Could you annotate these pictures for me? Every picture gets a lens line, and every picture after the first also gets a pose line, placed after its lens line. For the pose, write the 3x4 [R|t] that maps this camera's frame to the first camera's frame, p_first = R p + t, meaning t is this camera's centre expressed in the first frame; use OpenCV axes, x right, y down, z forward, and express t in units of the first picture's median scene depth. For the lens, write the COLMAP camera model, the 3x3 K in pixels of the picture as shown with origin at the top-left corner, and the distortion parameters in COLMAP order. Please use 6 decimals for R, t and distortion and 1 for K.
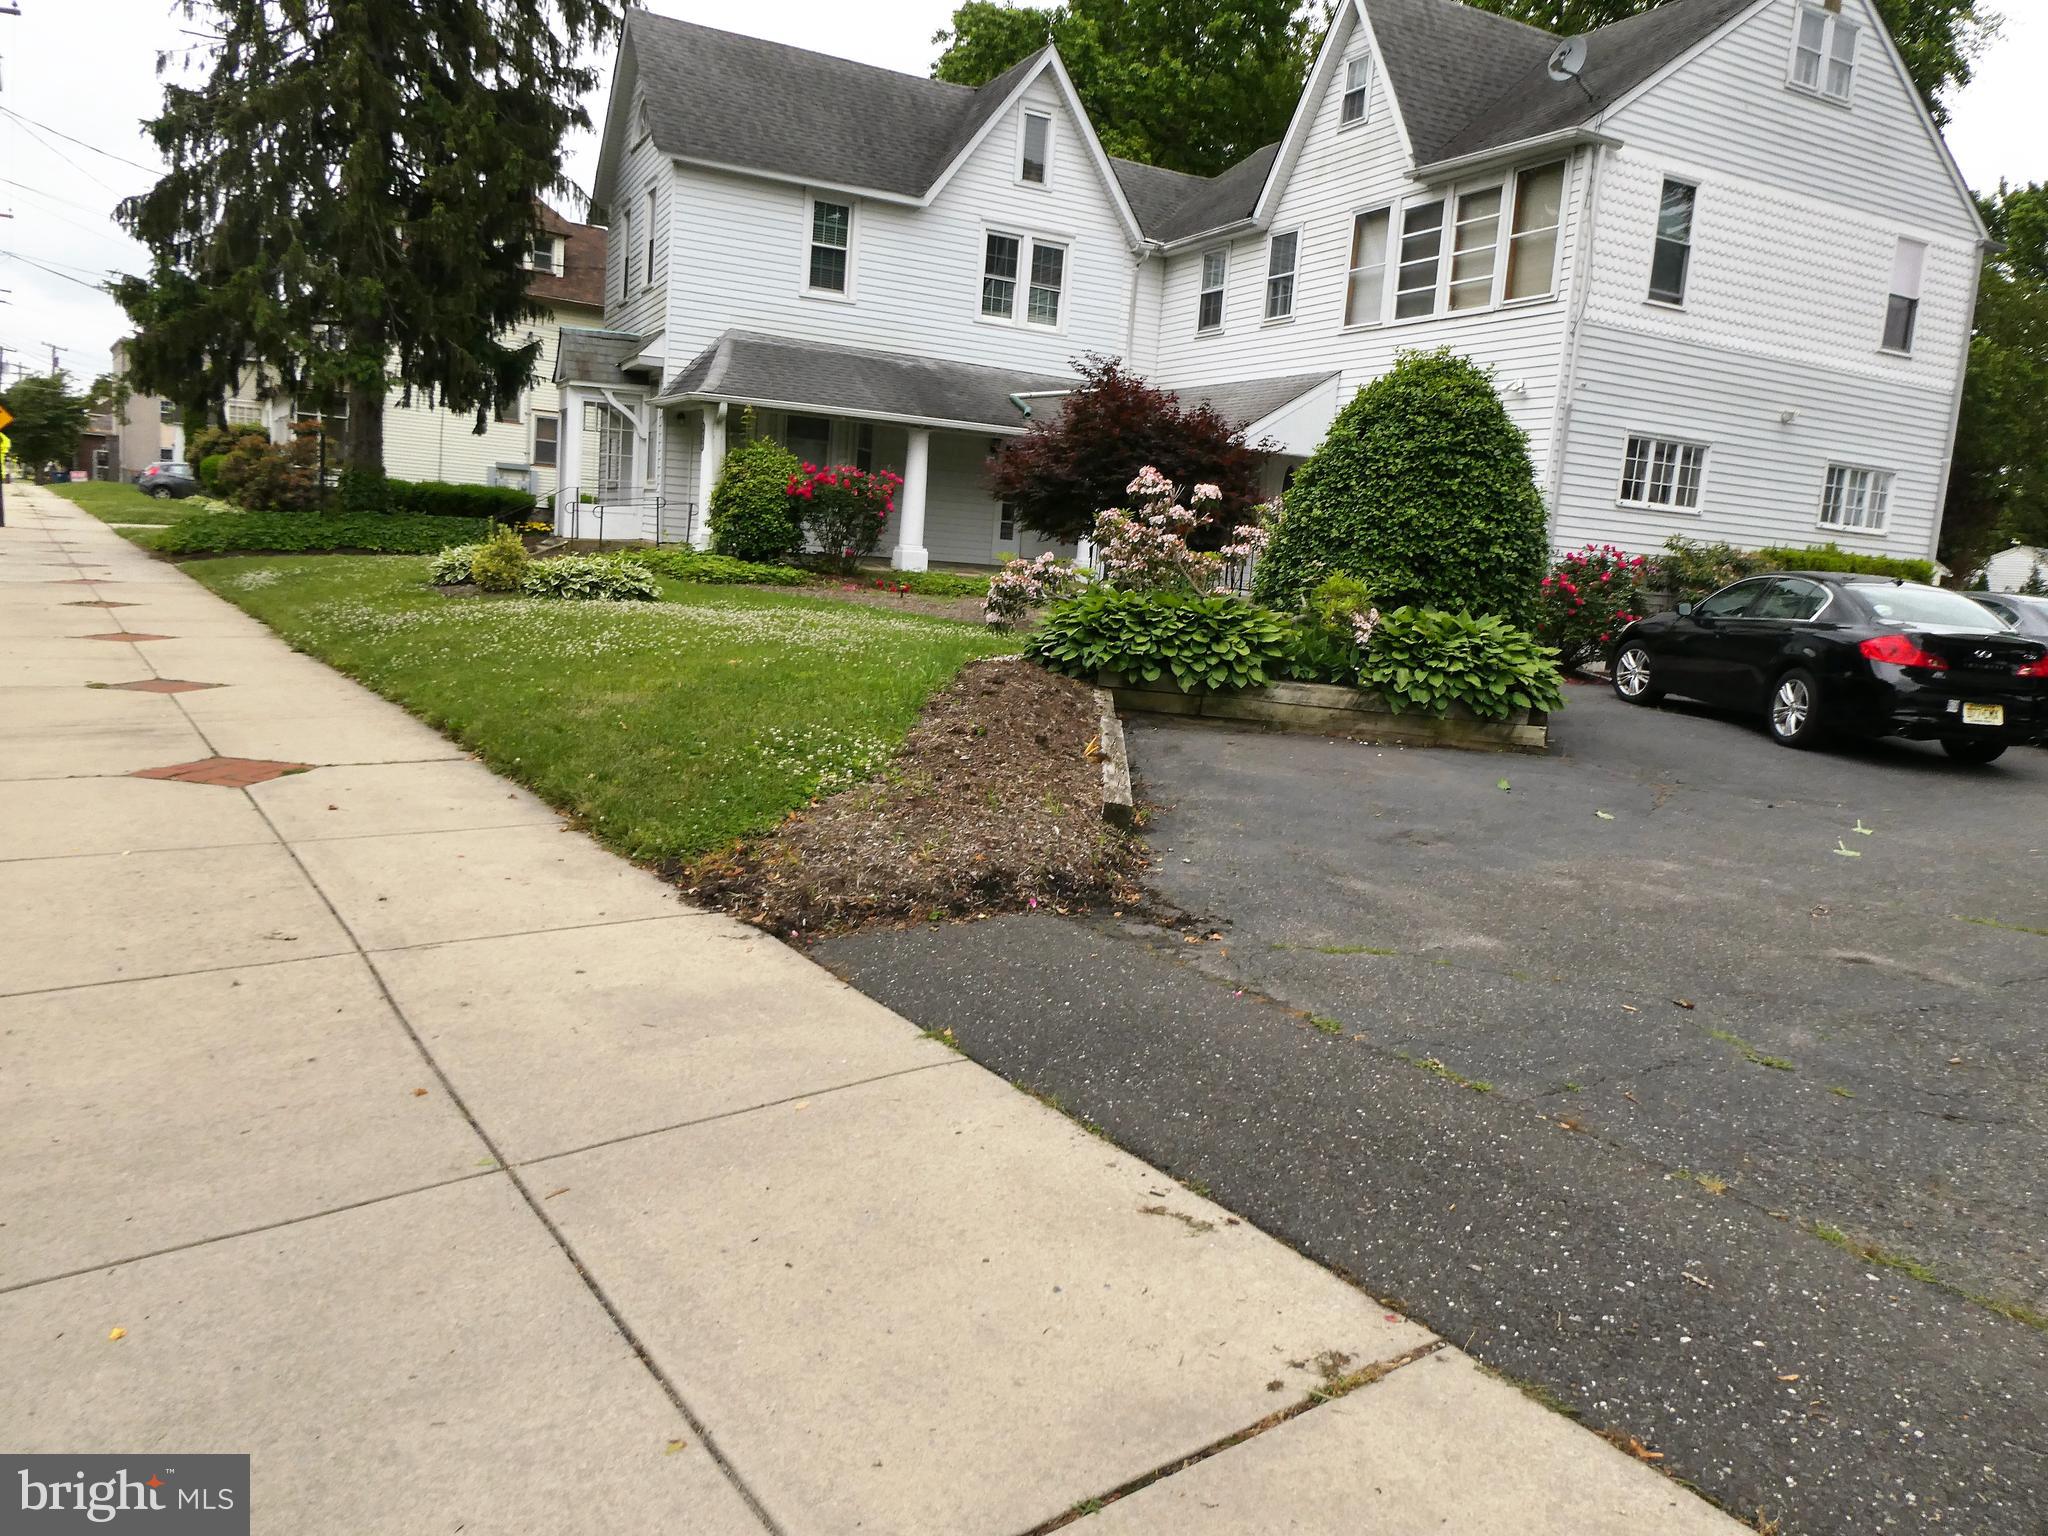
lens RADIAL K [[1454.9, 0, 1031.7], [0, 1454.9, 761.8], [0, 0, 1]] dist [-0.010940, 0.008479]
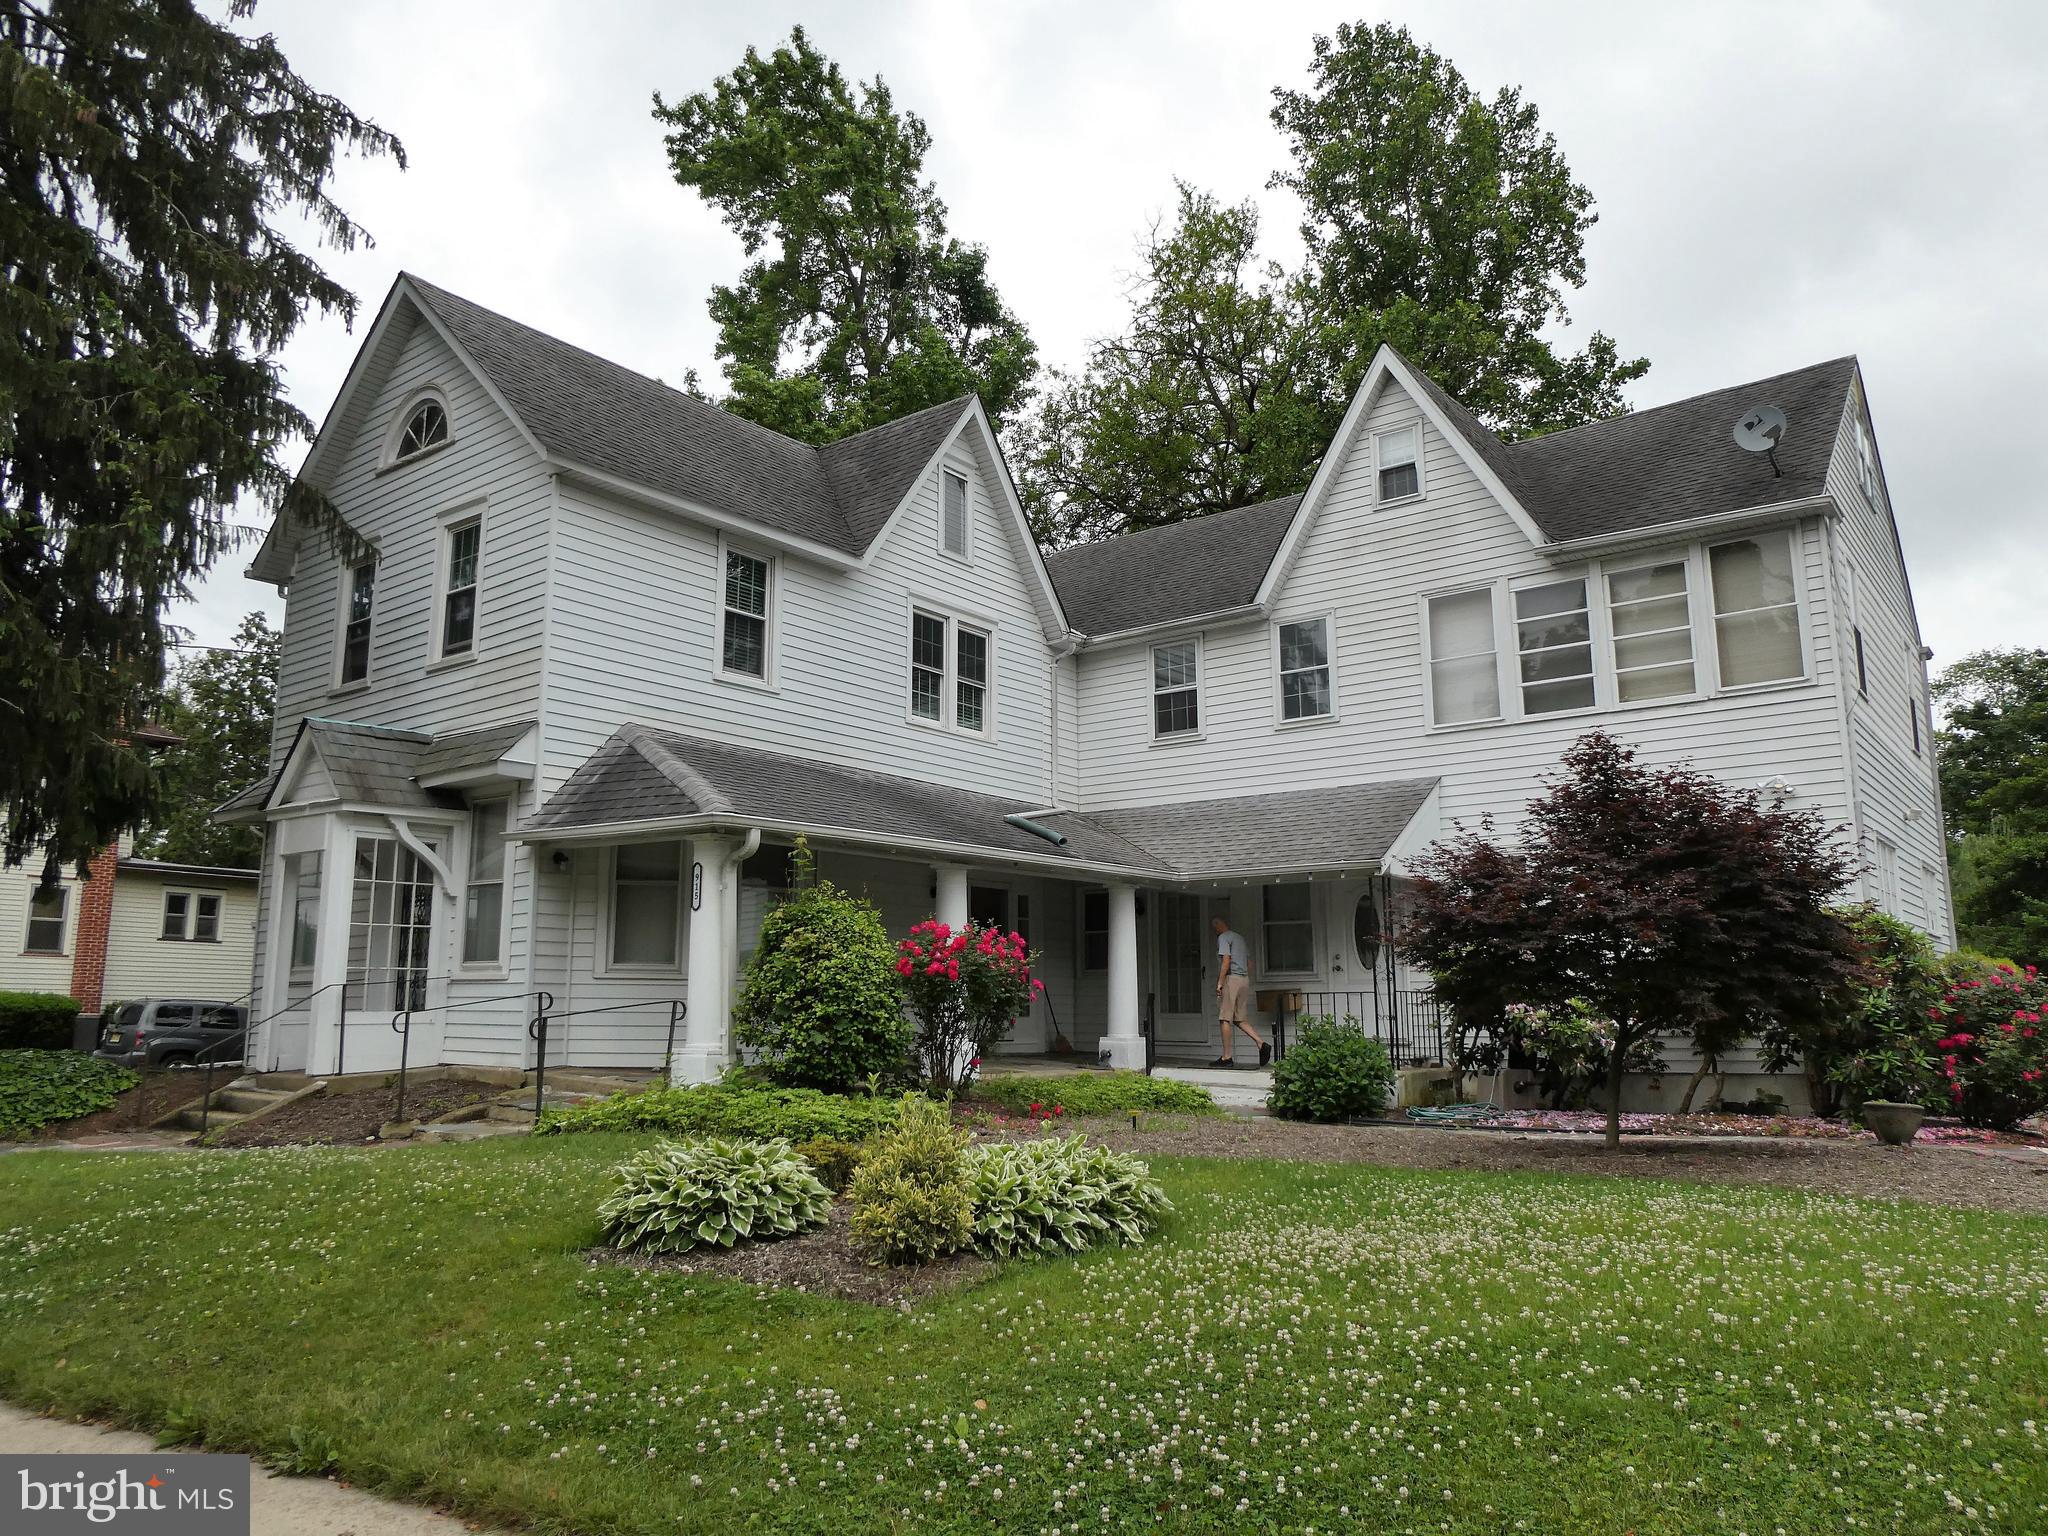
lens RADIAL K [[1454.9, 0, 1044.0], [0, 1454.9, 768.1], [0, 0, 1]] dist [-0.010940, 0.008479]
pose [[0.891573, -0.002380, 0.452872, -0.384113], [0.135744, 0.955413, -0.262219, -0.099454], [-0.432056, 0.295262, 0.852143, 0.439221]]
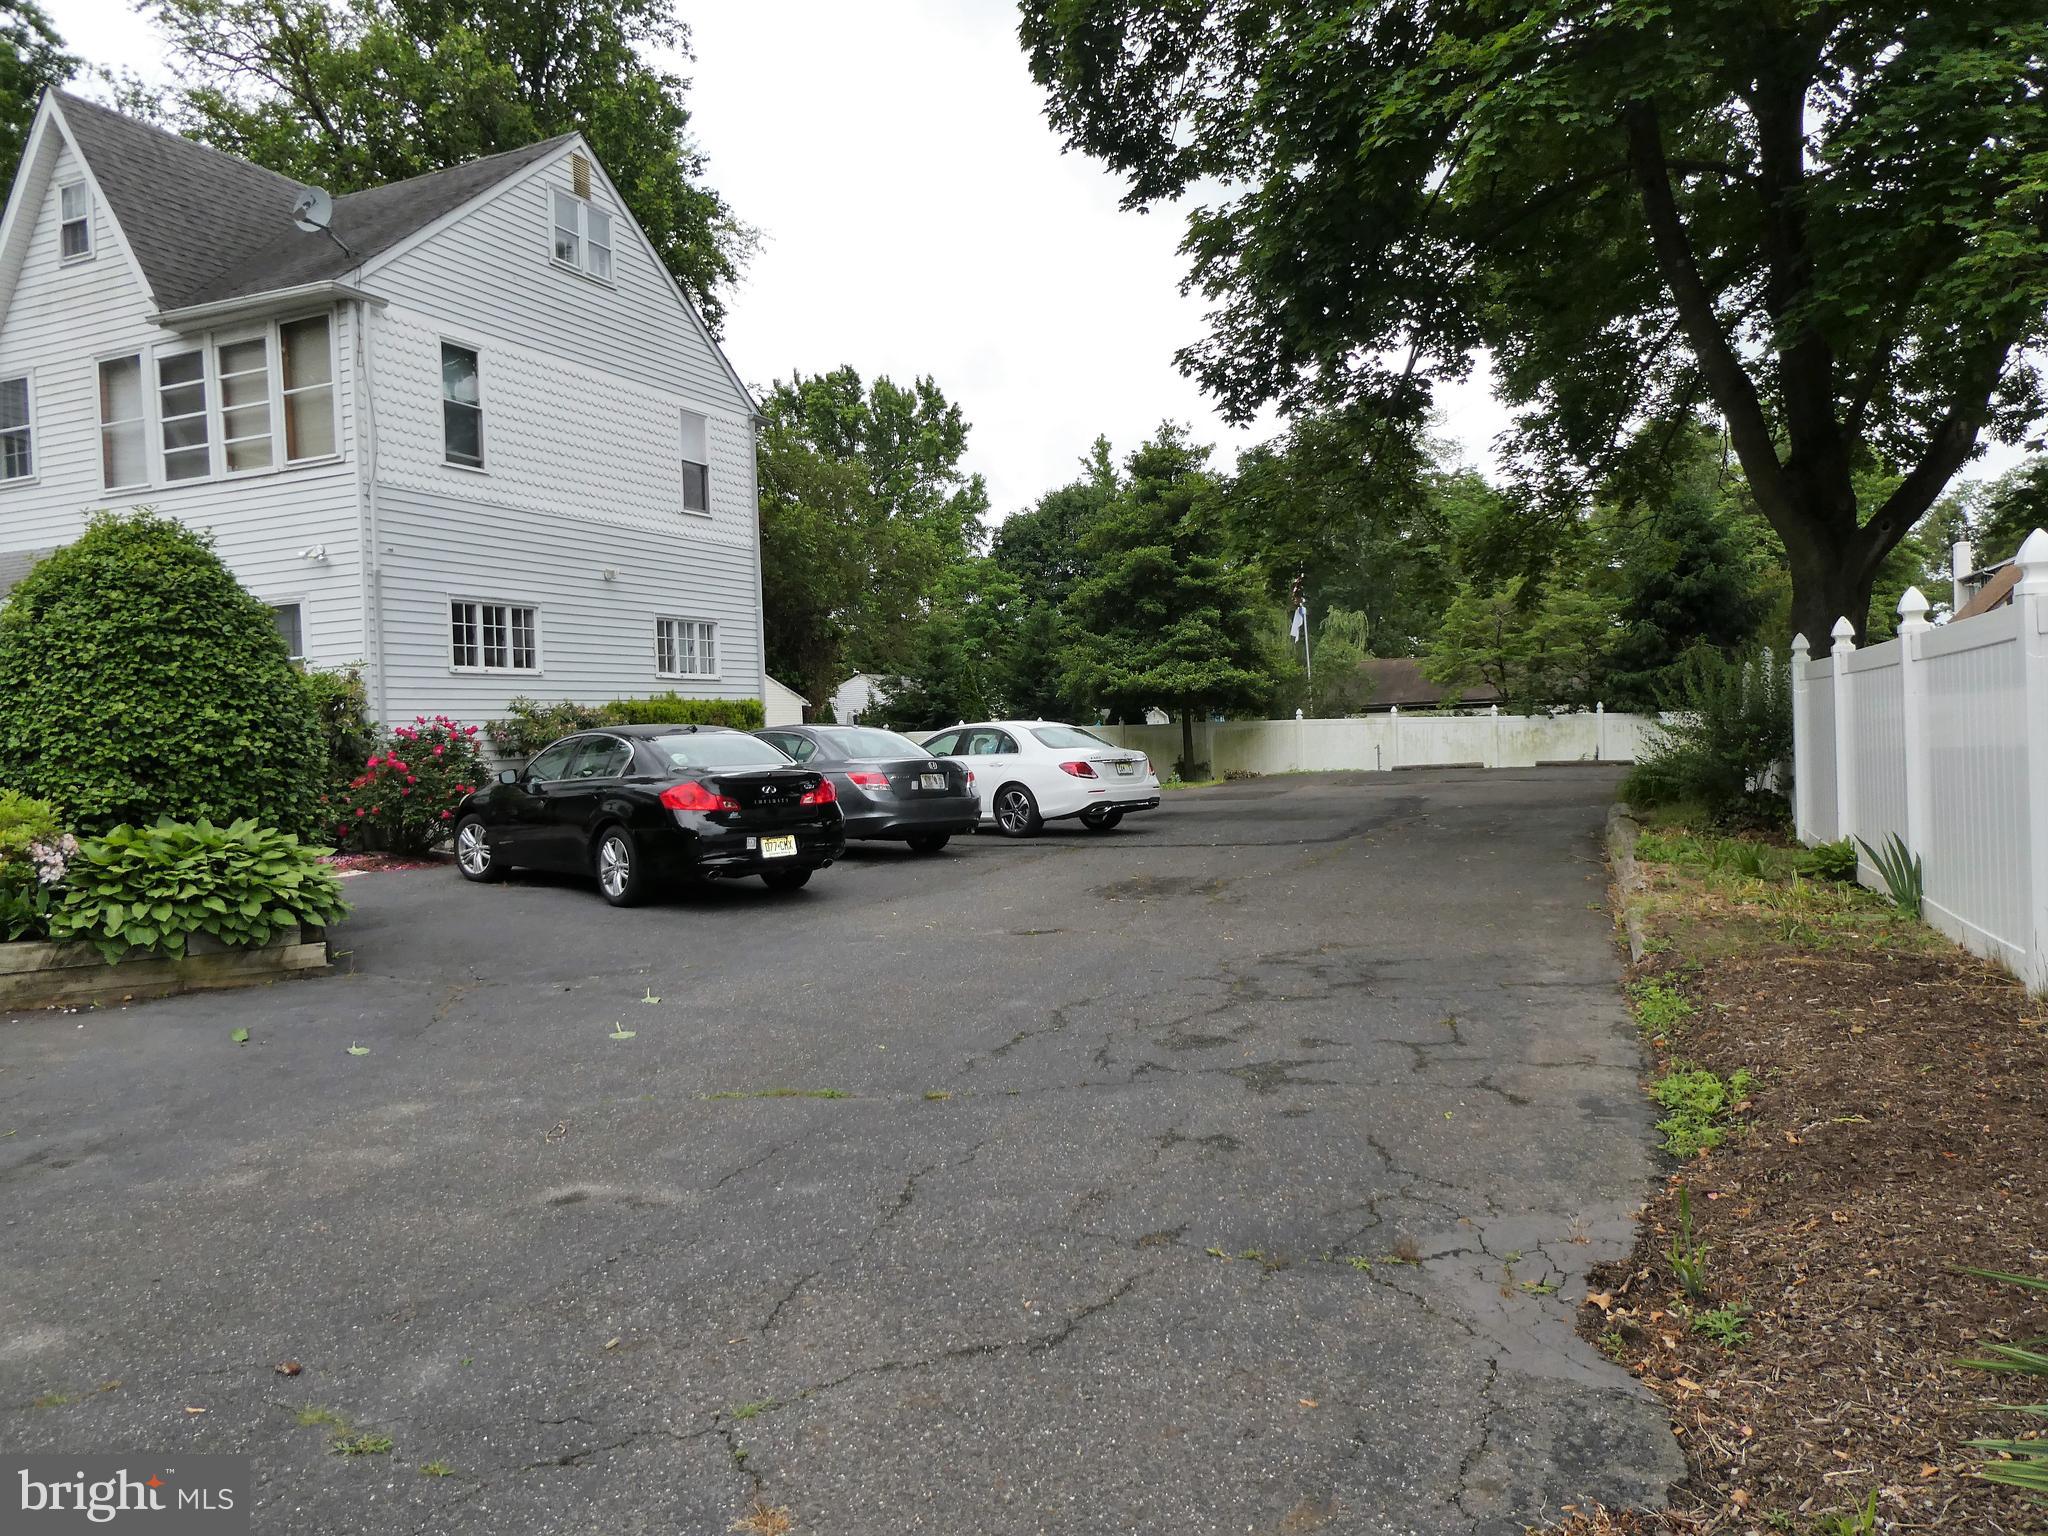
lens RADIAL K [[1454.9, 0, 1032.0], [0, 1454.9, 772.1], [0, 0, 1]] dist [-0.010940, 0.008479]
pose [[0.760316, -0.120155, 0.638344, 0.072464], [0.185132, 0.982067, -0.035652, -0.007791], [-0.622612, 0.145284, 0.768925, 0.039119]]
